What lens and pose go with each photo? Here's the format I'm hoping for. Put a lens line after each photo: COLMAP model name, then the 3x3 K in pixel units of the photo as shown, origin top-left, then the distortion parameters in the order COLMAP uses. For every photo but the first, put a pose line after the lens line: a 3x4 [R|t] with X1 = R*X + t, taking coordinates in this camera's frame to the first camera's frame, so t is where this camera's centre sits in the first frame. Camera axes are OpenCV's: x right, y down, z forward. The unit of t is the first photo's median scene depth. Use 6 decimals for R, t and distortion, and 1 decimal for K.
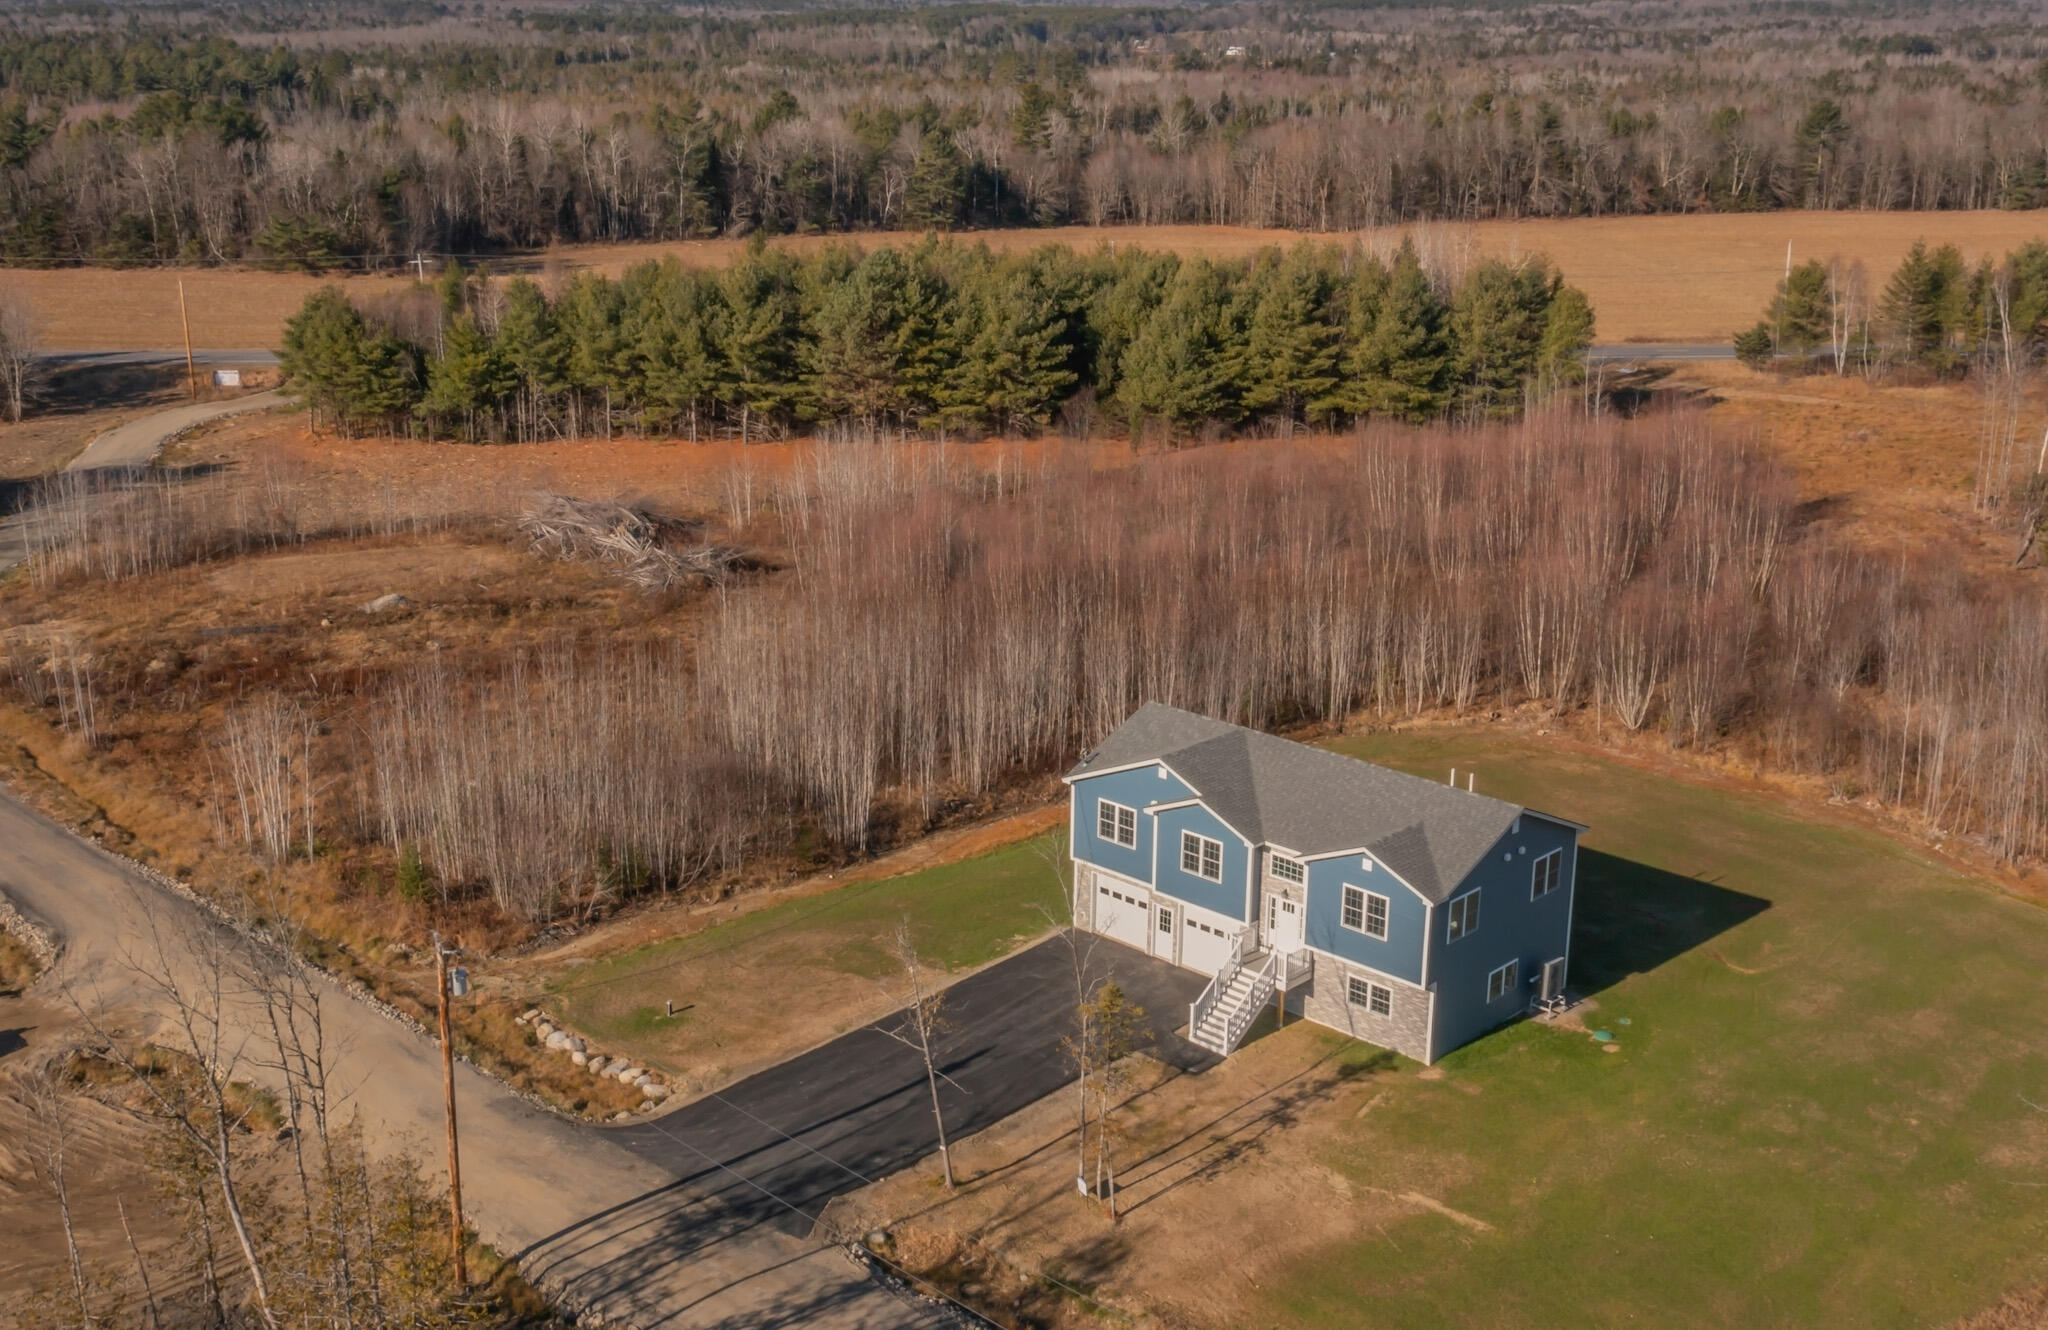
lens RADIAL K [[2204.2, 0, 1024.0], [0, 2204.2, 665.0], [0, 0, 1]] dist [0.009525, 0.024180]
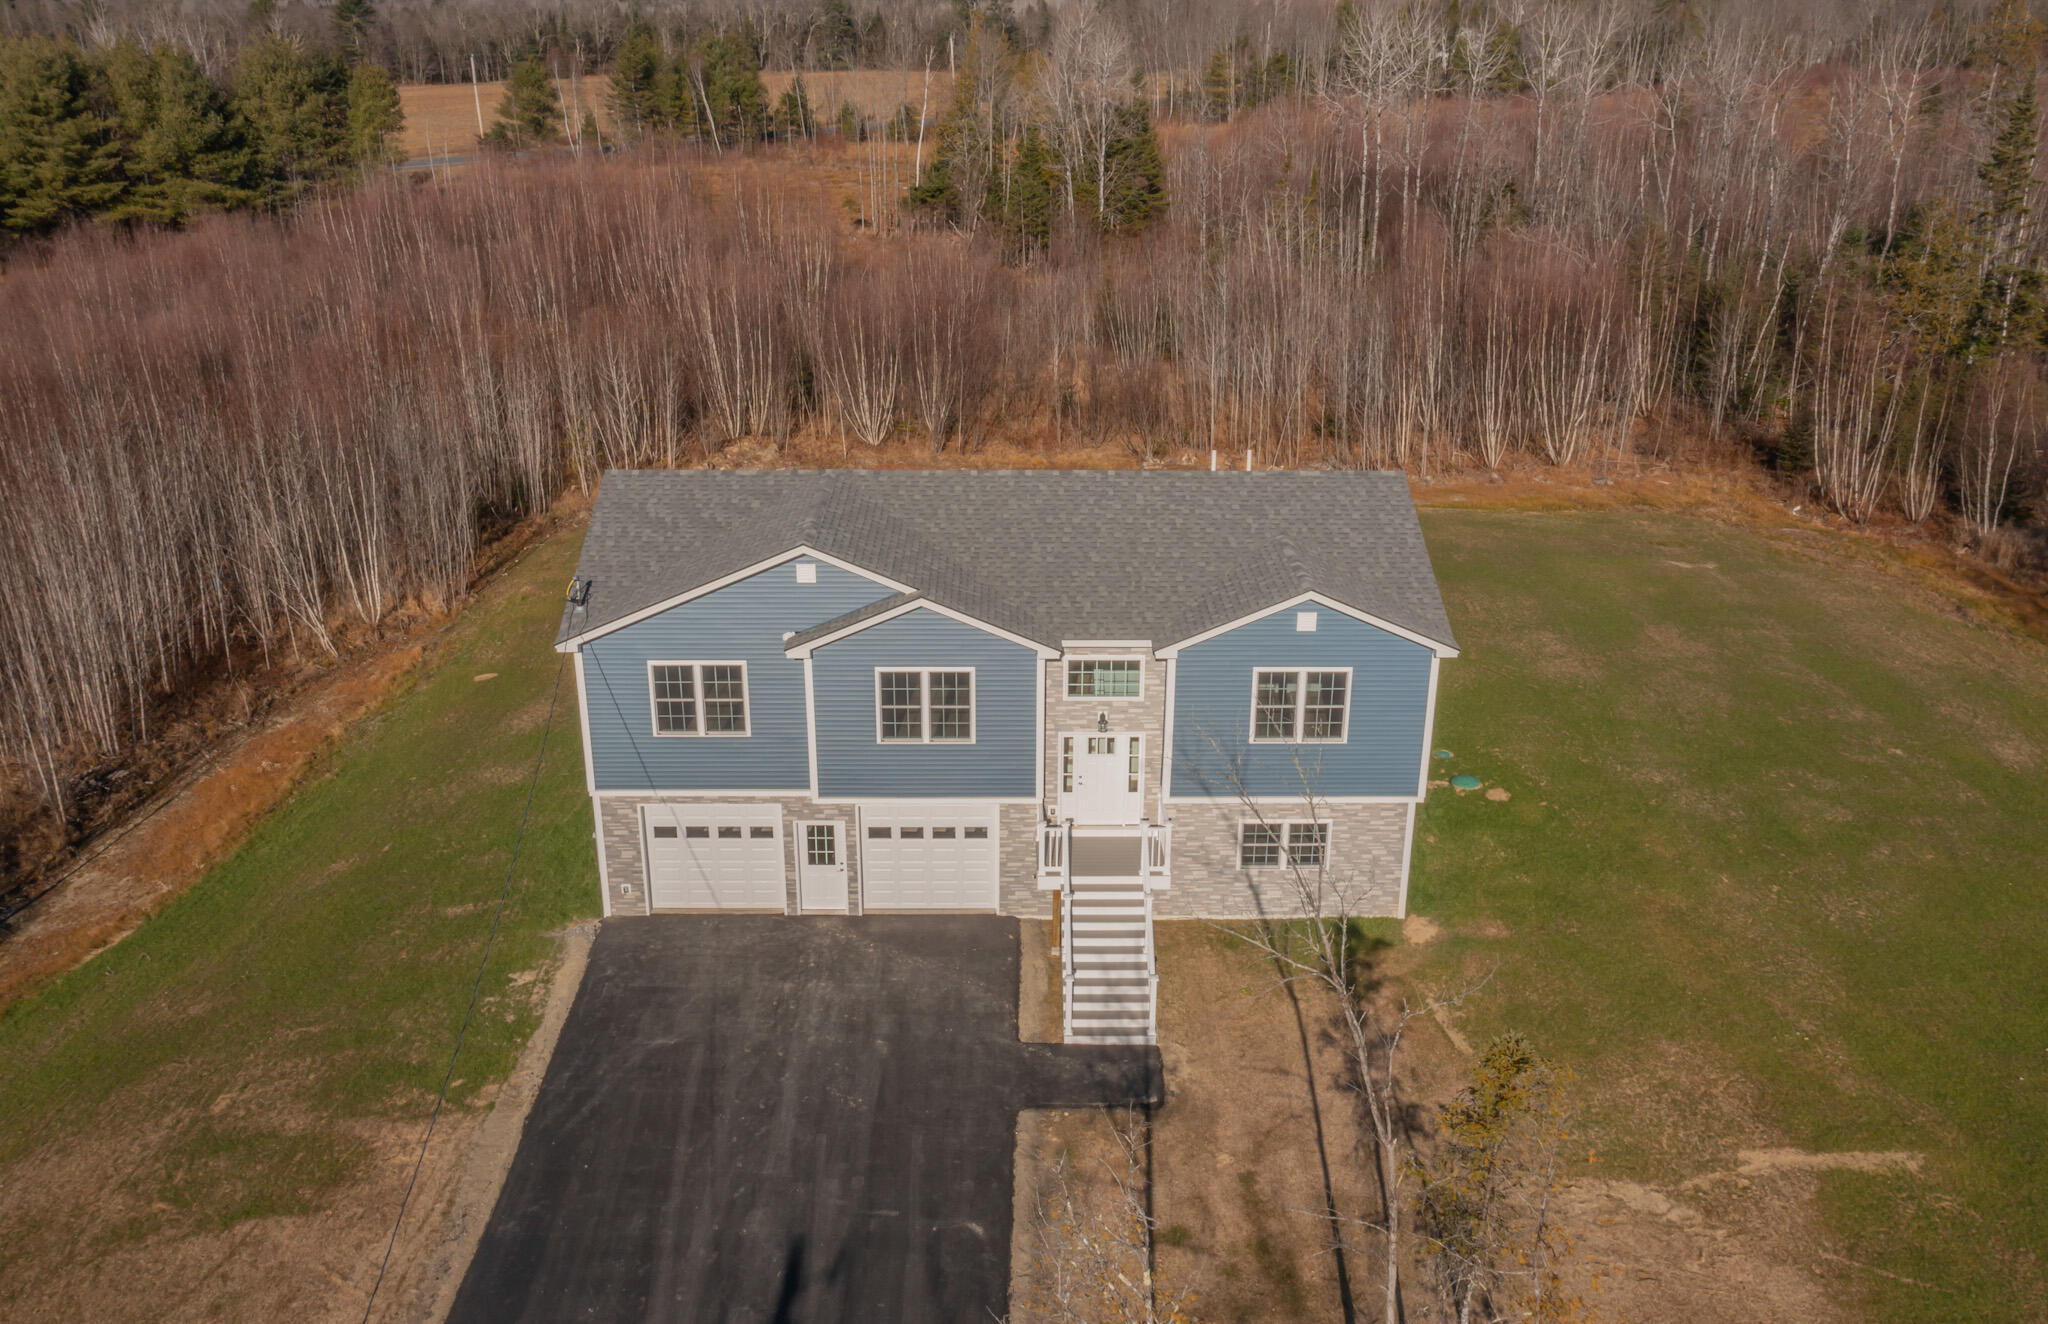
lens RADIAL K [[1619.3, 0, 1023.9], [0, 1619.3, 633.4], [0, 0, 1]] dist [0.007090, 0.000793]
pose [[0.710869, -0.260632, 0.653251, -0.146367], [0.201916, 0.965332, 0.165420, 0.010171], [-0.673718, 0.014310, 0.738850, 0.670018]]
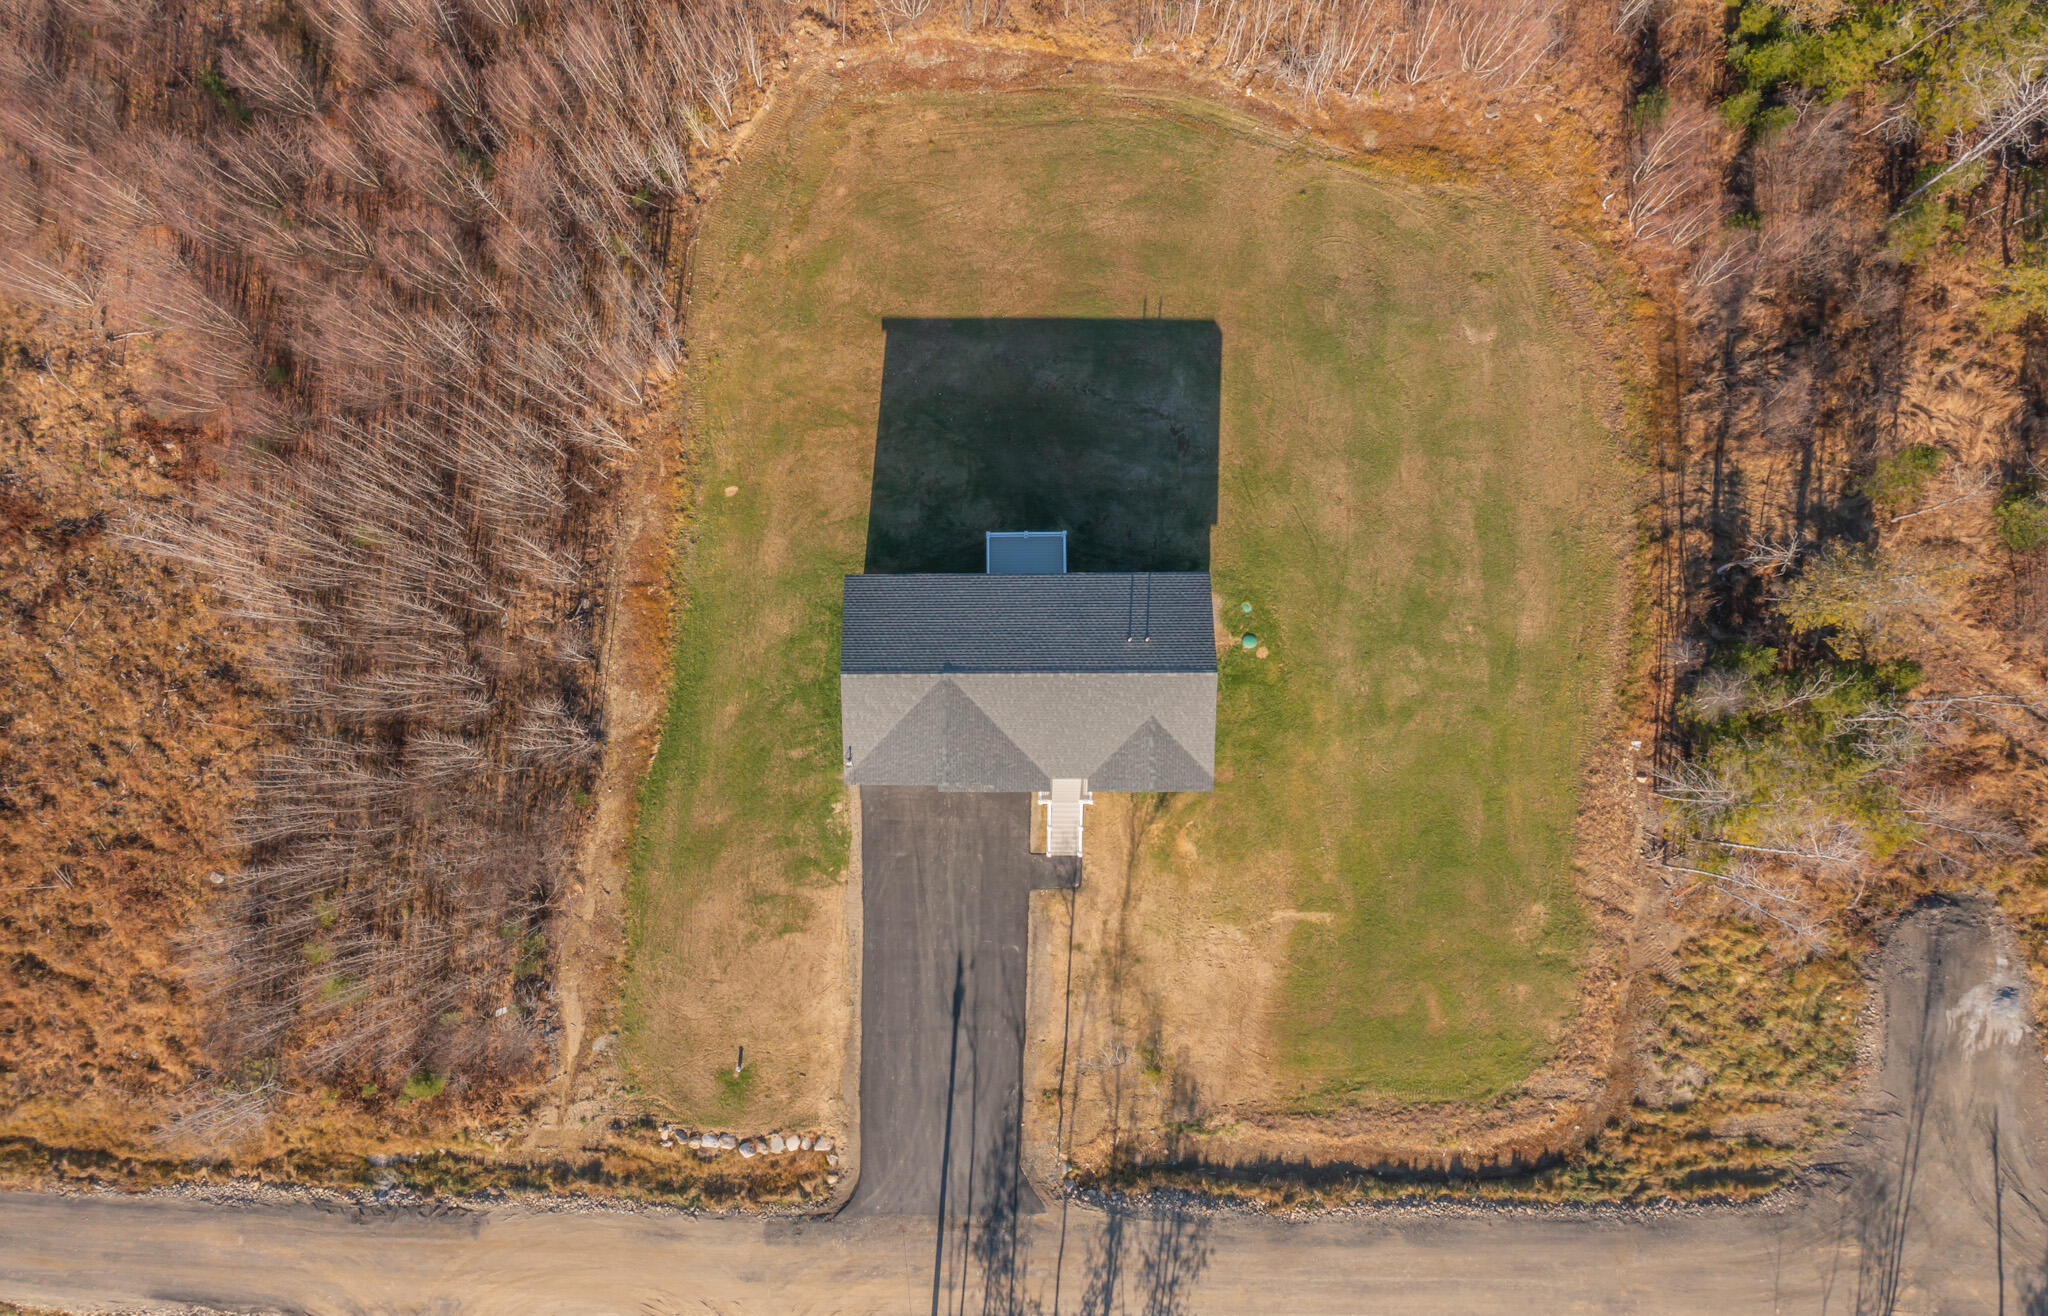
lens RADIAL K [[1619.3, 0, 1023.9], [0, 1619.3, 629.4], [0, 0, 1]] dist [0.007090, 0.000793]
pose [[0.715616, -0.698493, -0.001253, 0.155101], [0.245962, 0.250312, 0.936401, -0.788722], [-0.653756, -0.670412, 0.350930, 0.687327]]
